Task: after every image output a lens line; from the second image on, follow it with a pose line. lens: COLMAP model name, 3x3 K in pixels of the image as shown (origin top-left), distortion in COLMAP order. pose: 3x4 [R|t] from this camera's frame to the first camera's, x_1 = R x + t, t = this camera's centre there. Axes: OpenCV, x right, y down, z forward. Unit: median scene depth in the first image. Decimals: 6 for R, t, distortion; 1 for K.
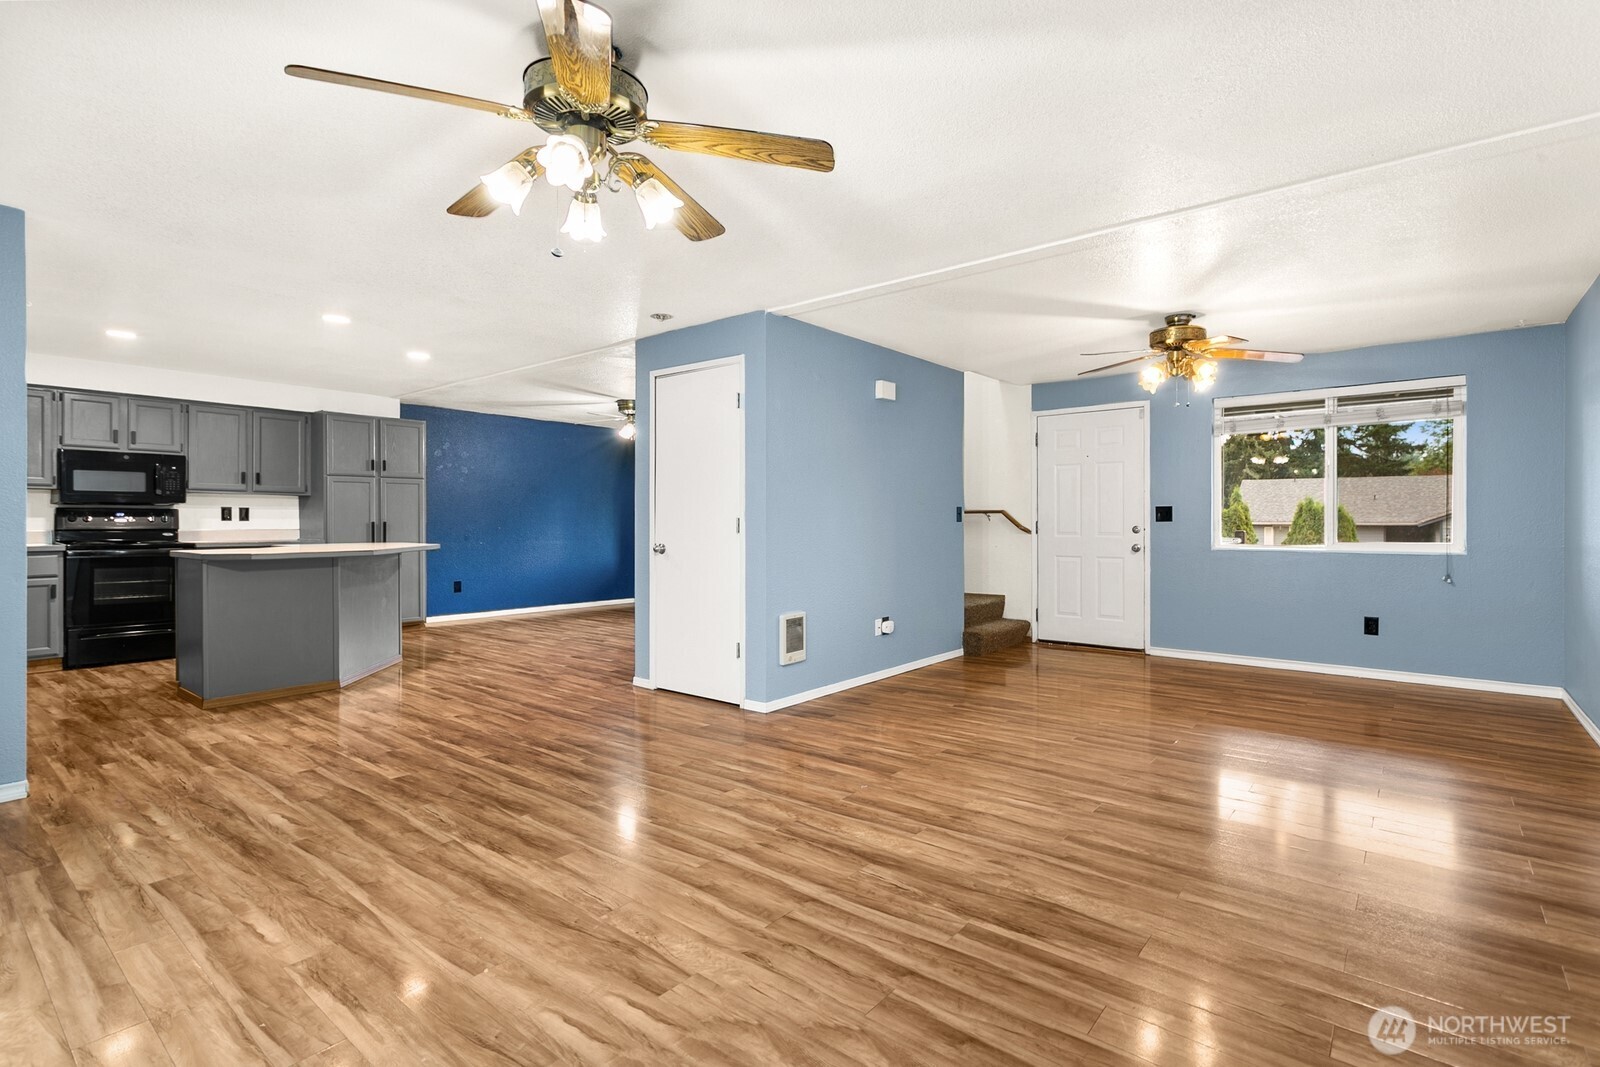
lens RADIAL K [[764.1, 0, 798.5], [0, 764.1, 525.1], [0, 0, 1]] dist [0.000191, 0.002504]
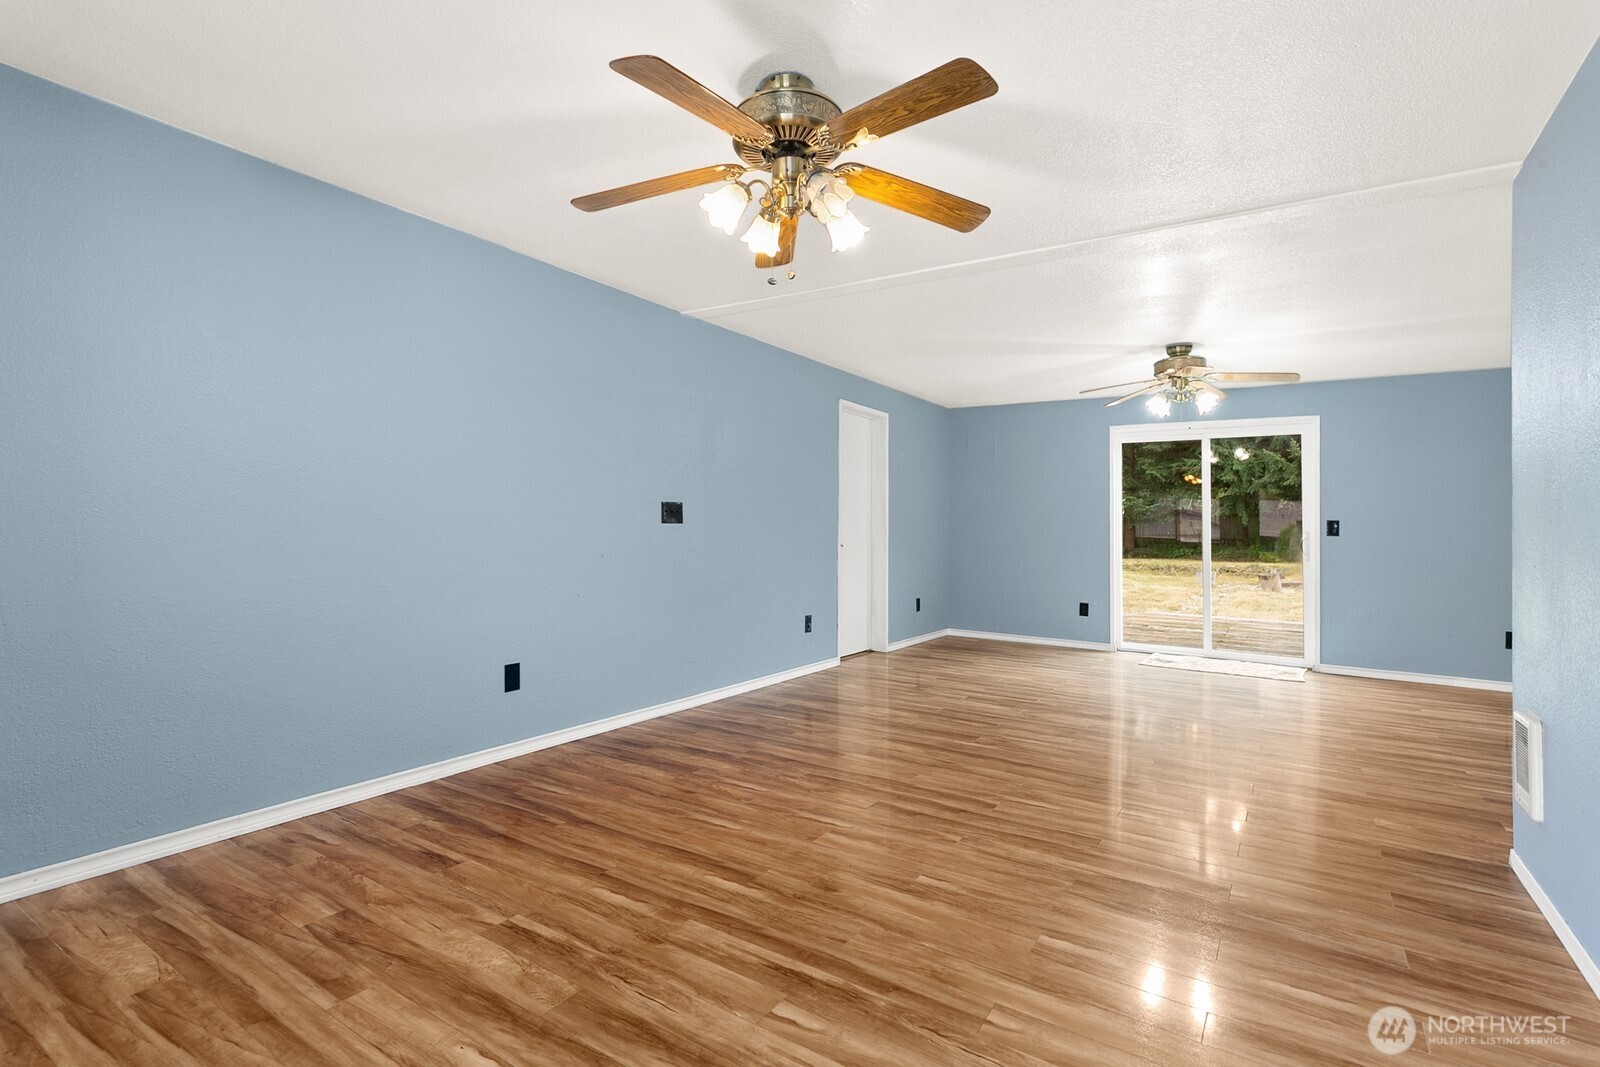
lens RADIAL K [[764.1, 0, 797.2], [0, 764.1, 521.9], [0, 0, 1]] dist [0.000191, 0.002504]
pose [[-0.994562, -0.020183, -0.102173, 0.767114], [-0.019443, 0.999777, -0.008229, 0.004795], [0.102317, -0.006197, -0.994733, 2.078930]]
